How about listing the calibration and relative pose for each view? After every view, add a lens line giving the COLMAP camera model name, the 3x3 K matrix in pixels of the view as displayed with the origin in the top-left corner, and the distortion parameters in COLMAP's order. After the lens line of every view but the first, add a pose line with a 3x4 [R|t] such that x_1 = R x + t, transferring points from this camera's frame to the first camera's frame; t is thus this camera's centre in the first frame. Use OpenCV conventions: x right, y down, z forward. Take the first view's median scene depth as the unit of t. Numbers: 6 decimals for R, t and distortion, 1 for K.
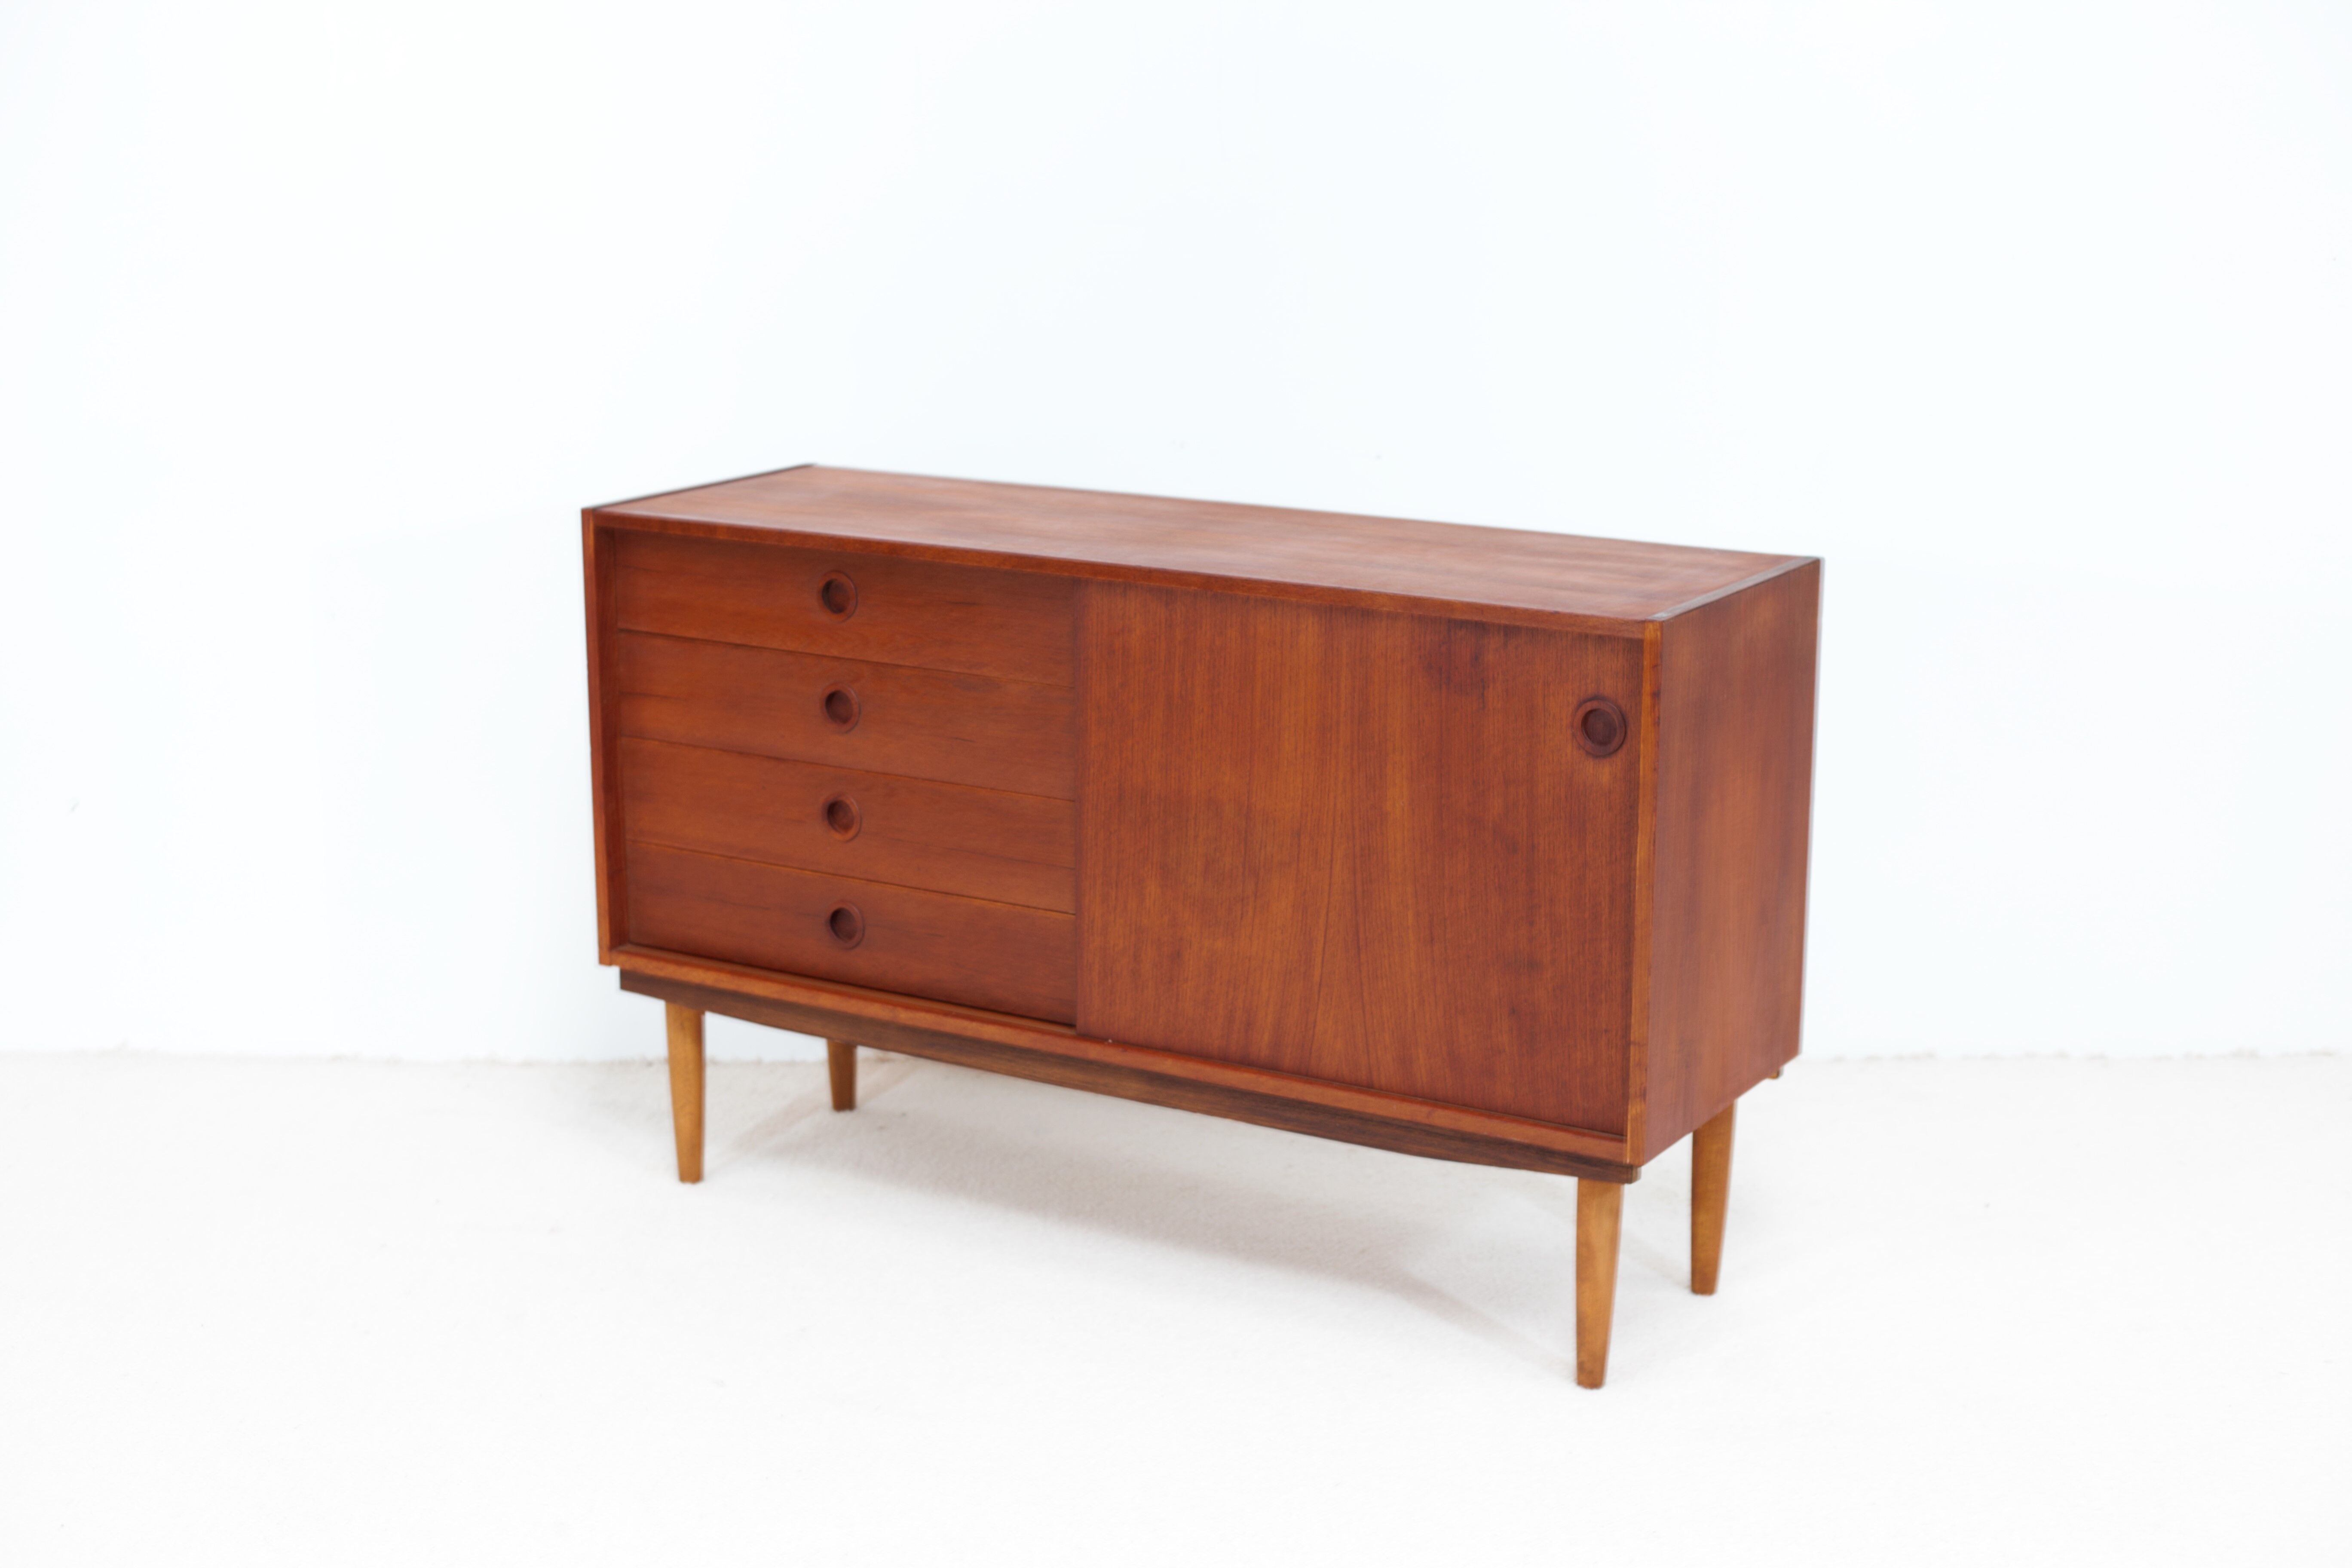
lens RADIAL K [[3453.6, 0, 1176.8], [0, 3453.6, 646.0], [0, 0, 1]] dist [-0.160477, -0.014460]
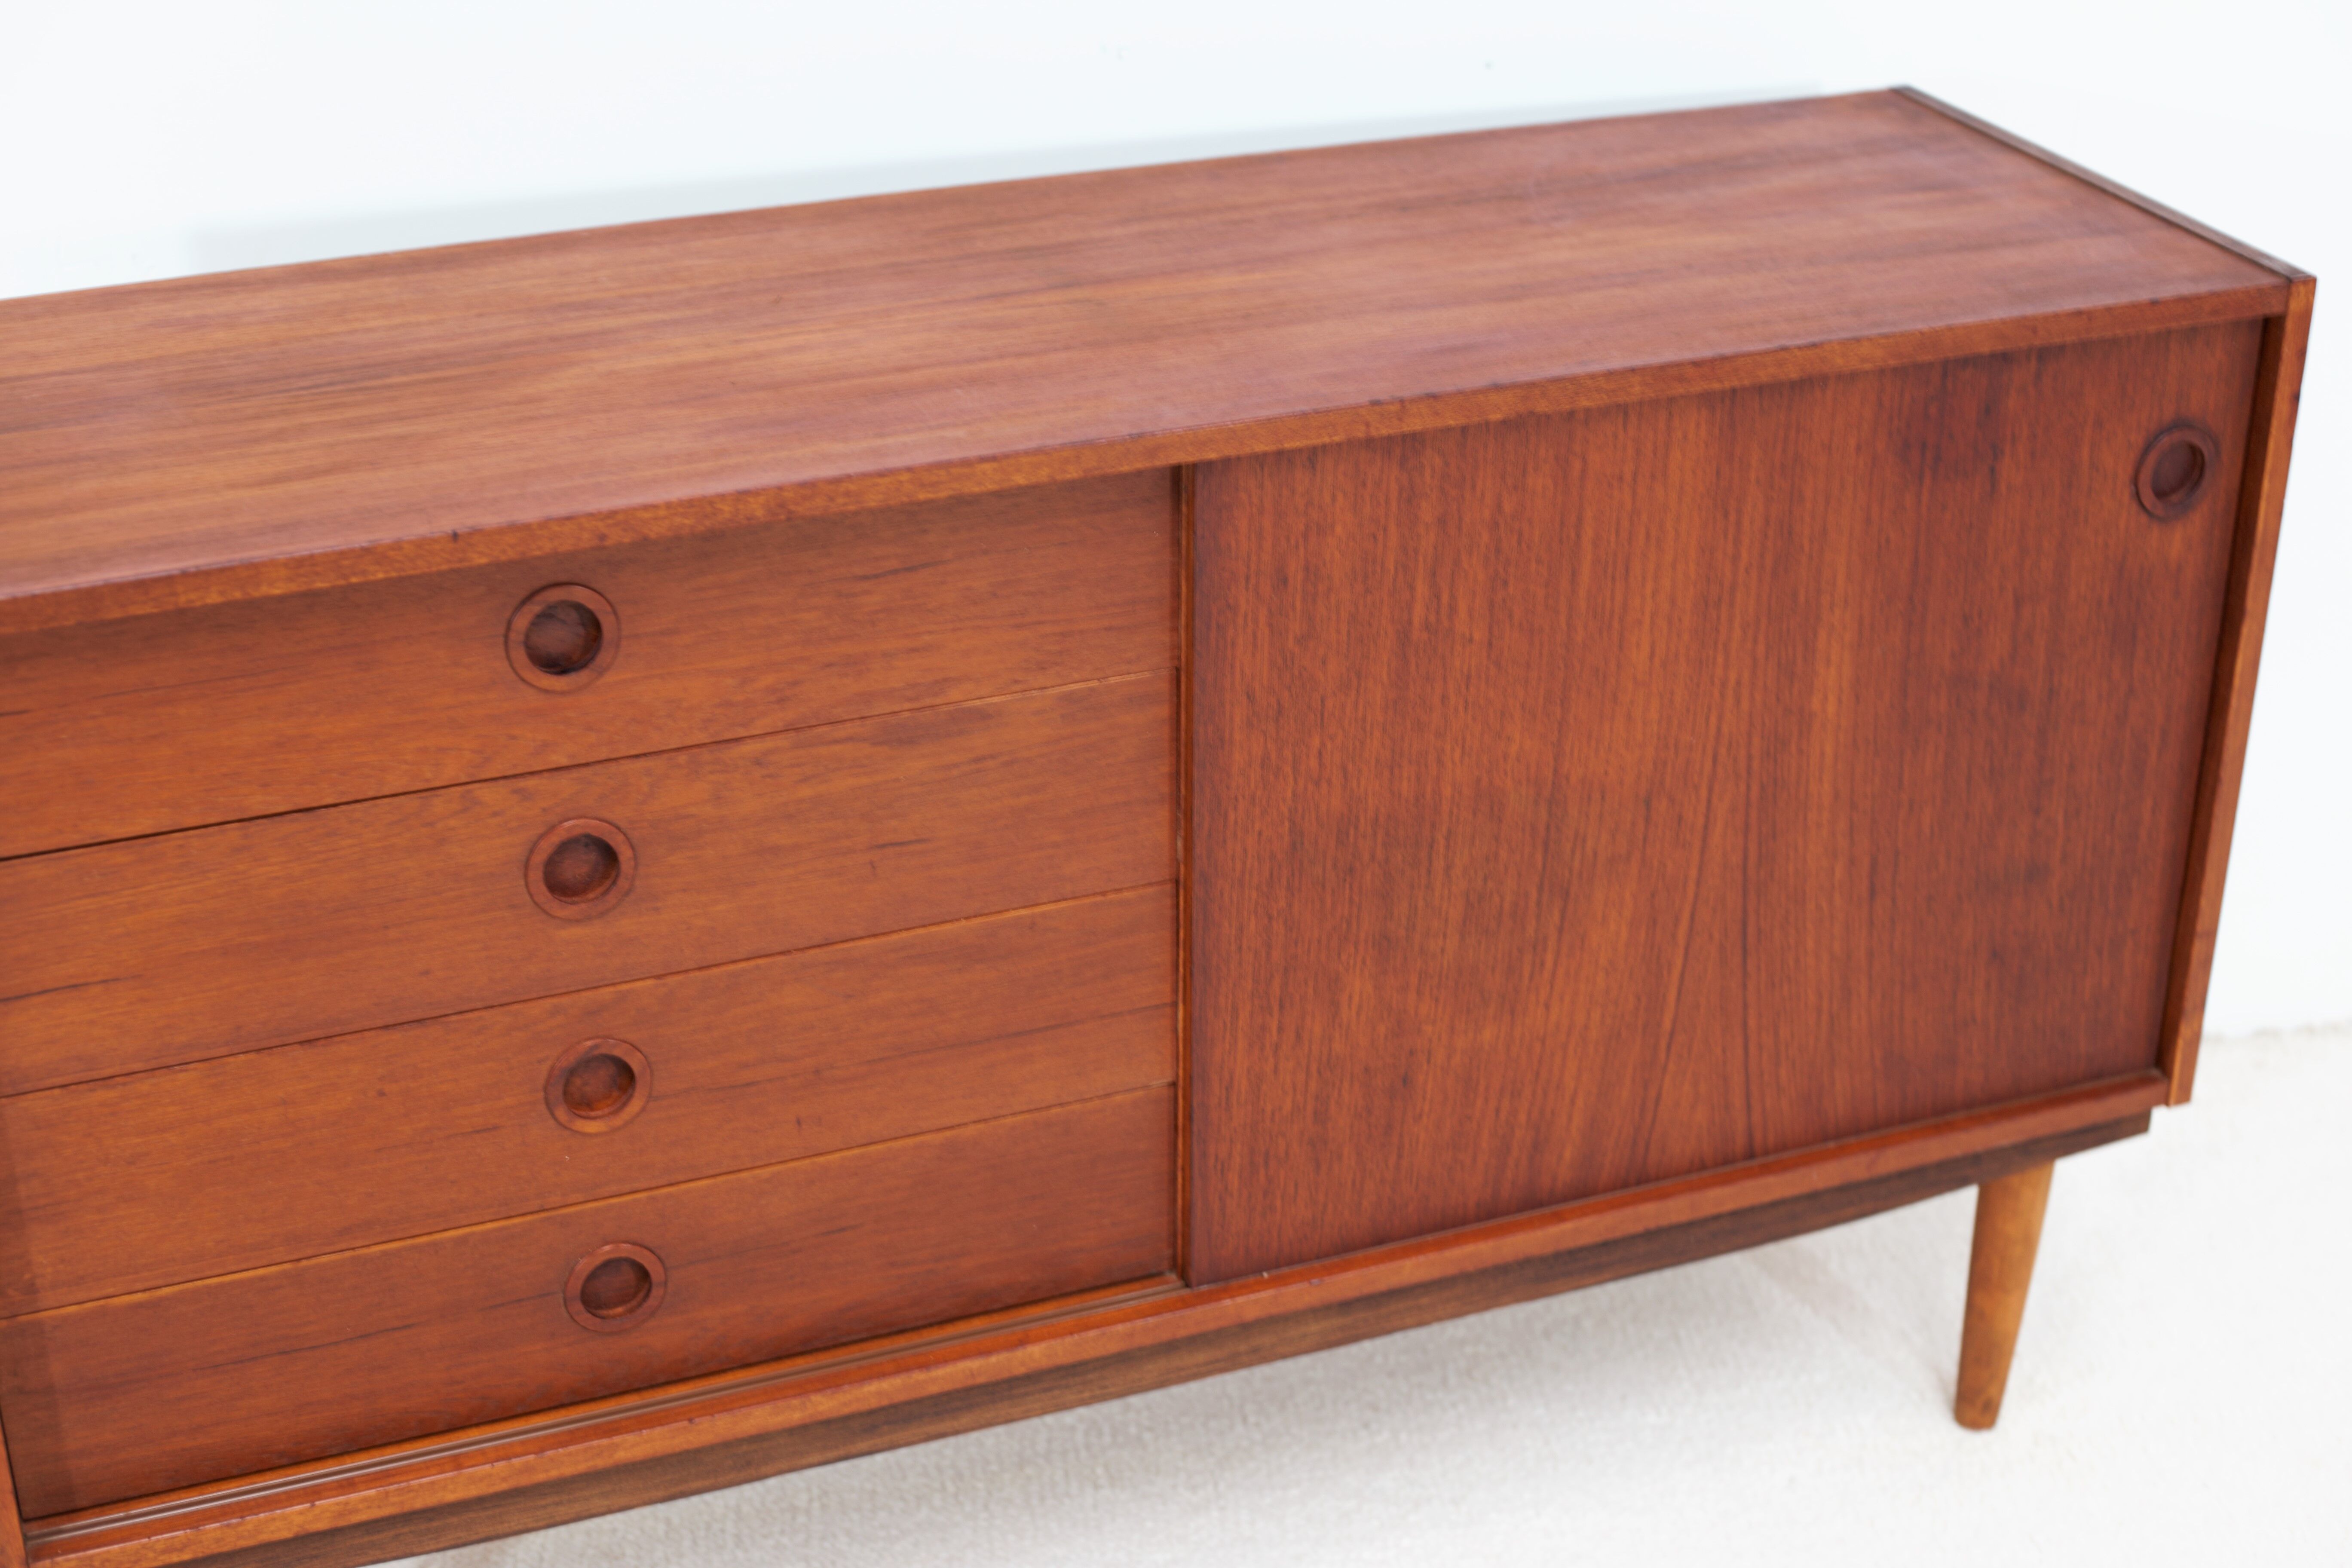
lens RADIAL K [[3540.5, 0, 1176.0], [0, 3540.5, 784.0], [0, 0, 1]] dist [-0.116012, -0.078607]
pose [[0.604060, -0.352571, 0.714706, -0.405092], [0.154297, 0.931586, 0.329150, -0.142021], [-0.781859, -0.088549, 0.617135, 0.710825]]
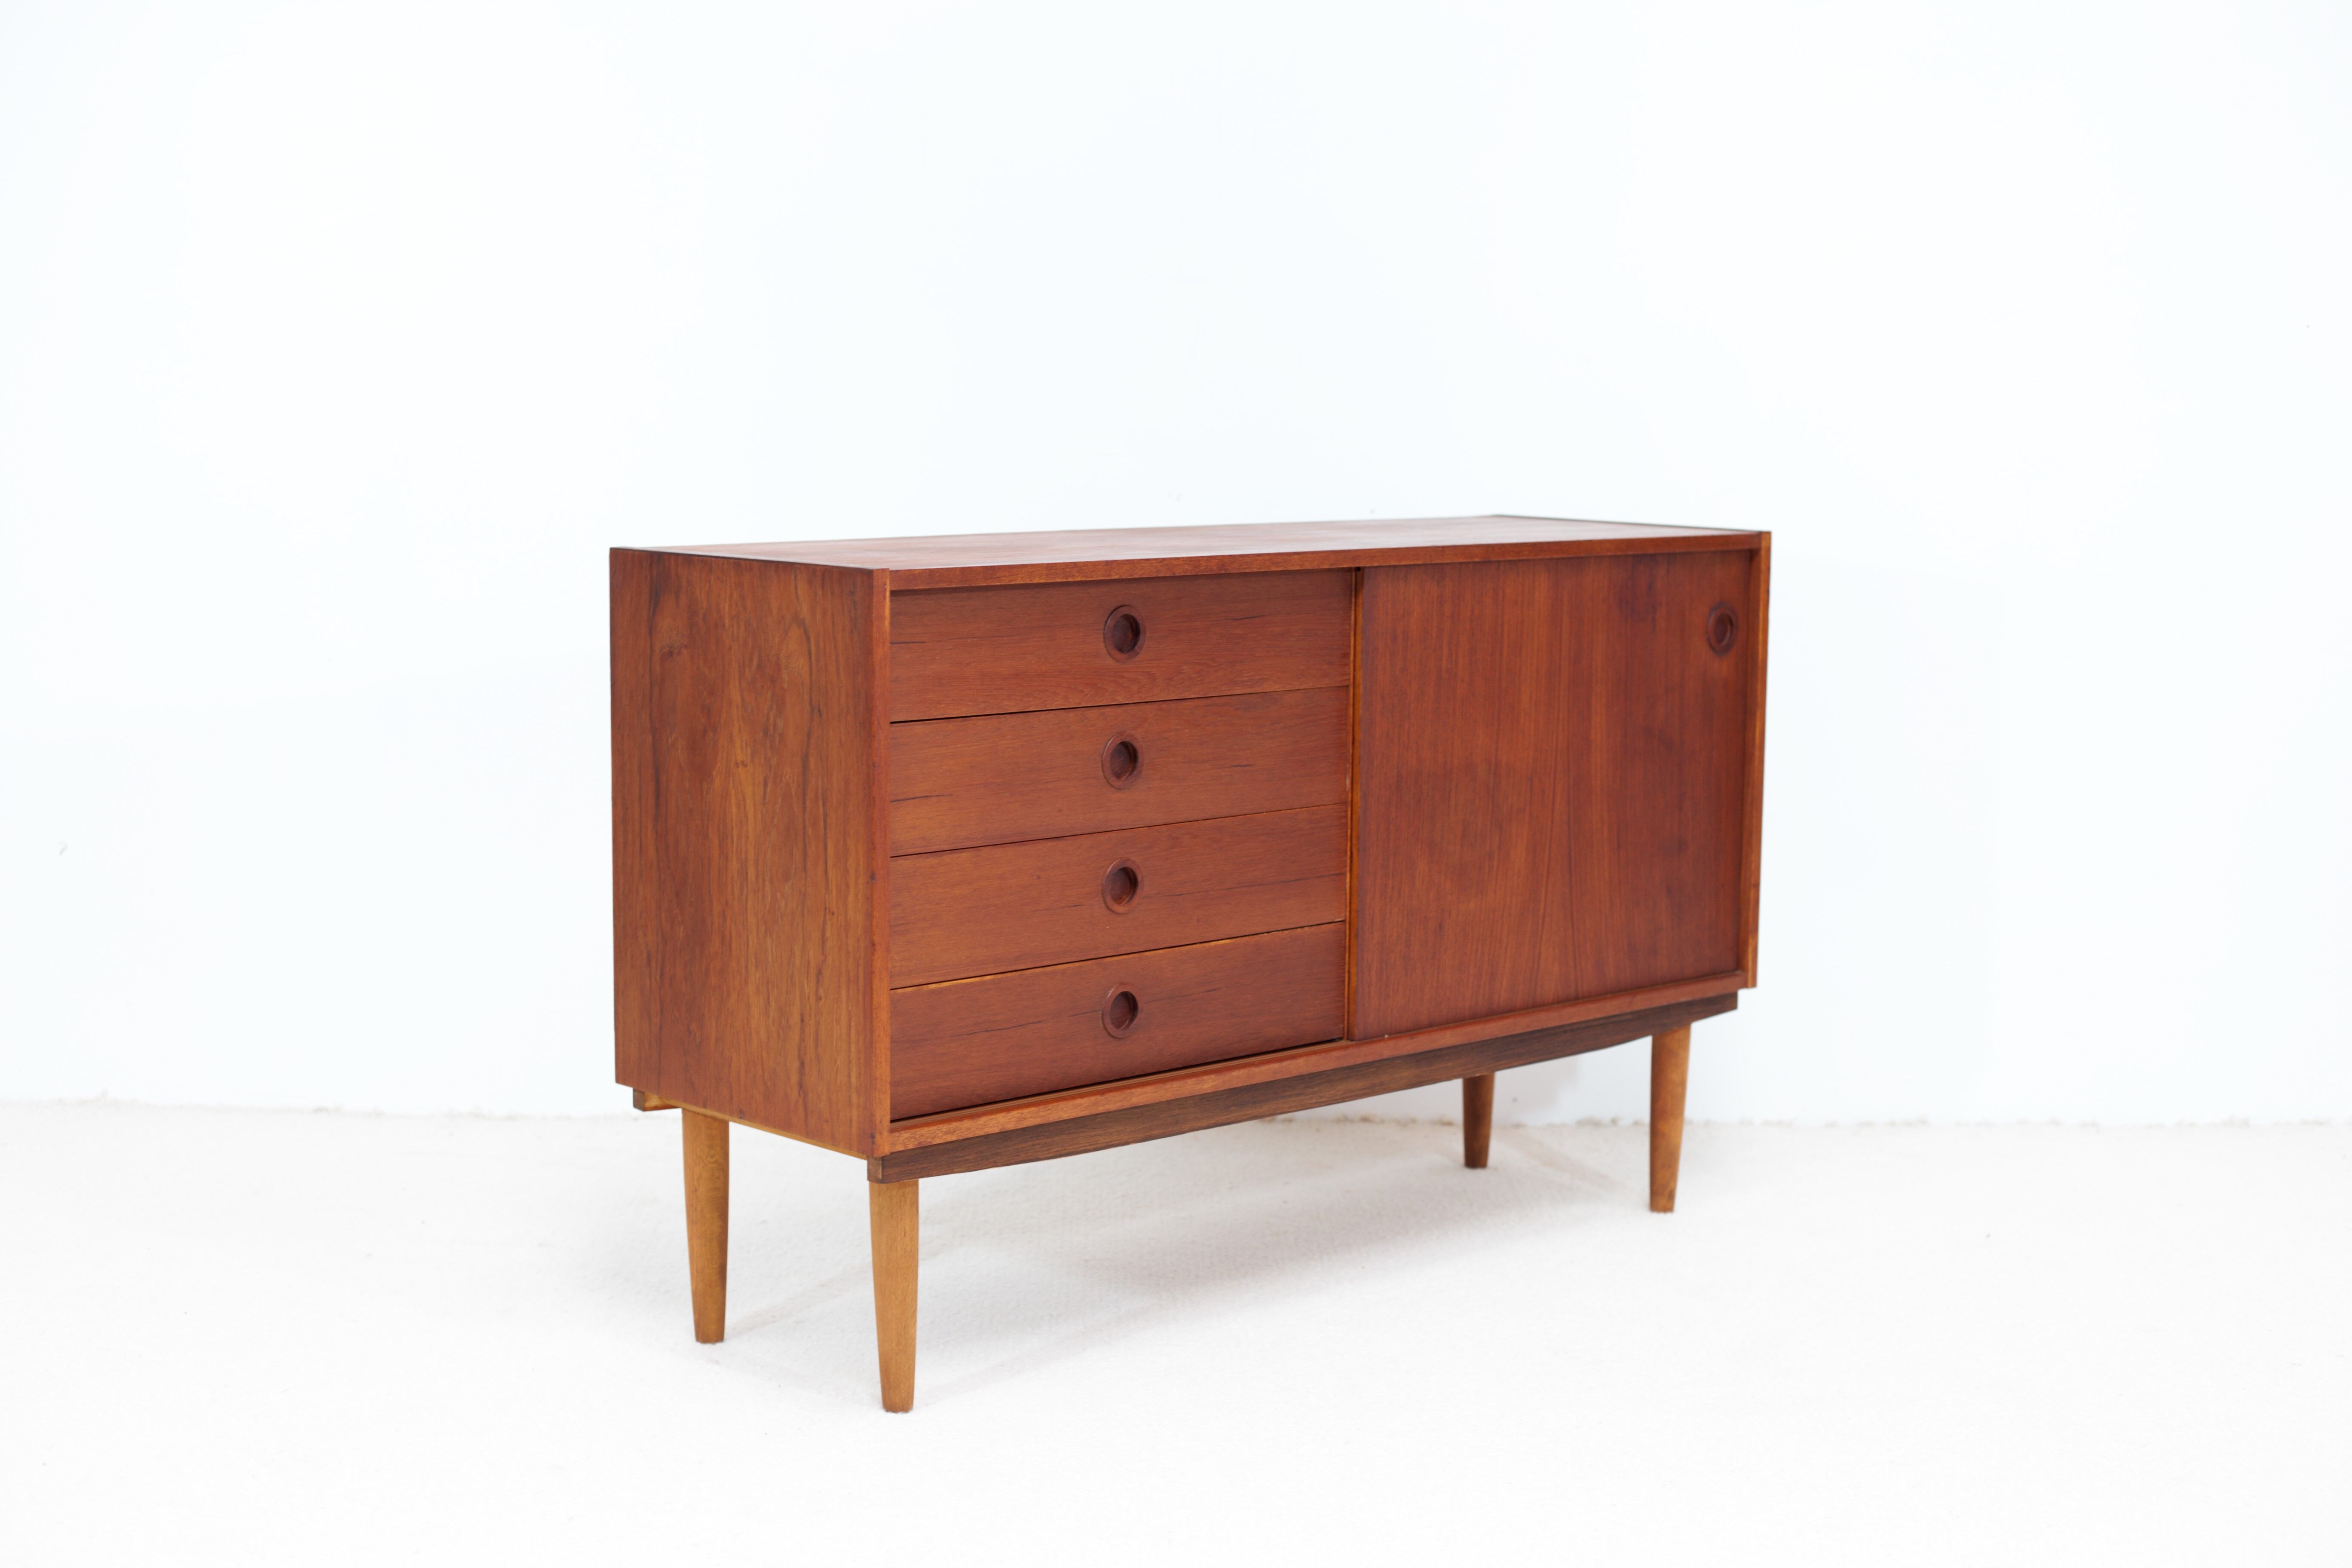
lens RADIAL K [[3540.5, 0, 1176.0], [0, 3540.5, 784.0], [0, 0, 1]] dist [-0.116012, -0.078607]
pose [[0.265196, -0.112702, 0.957585, -1.048269], [0.181315, 0.981256, 0.065275, -0.036147], [-0.946993, 0.156314, 0.280660, 0.790830]]
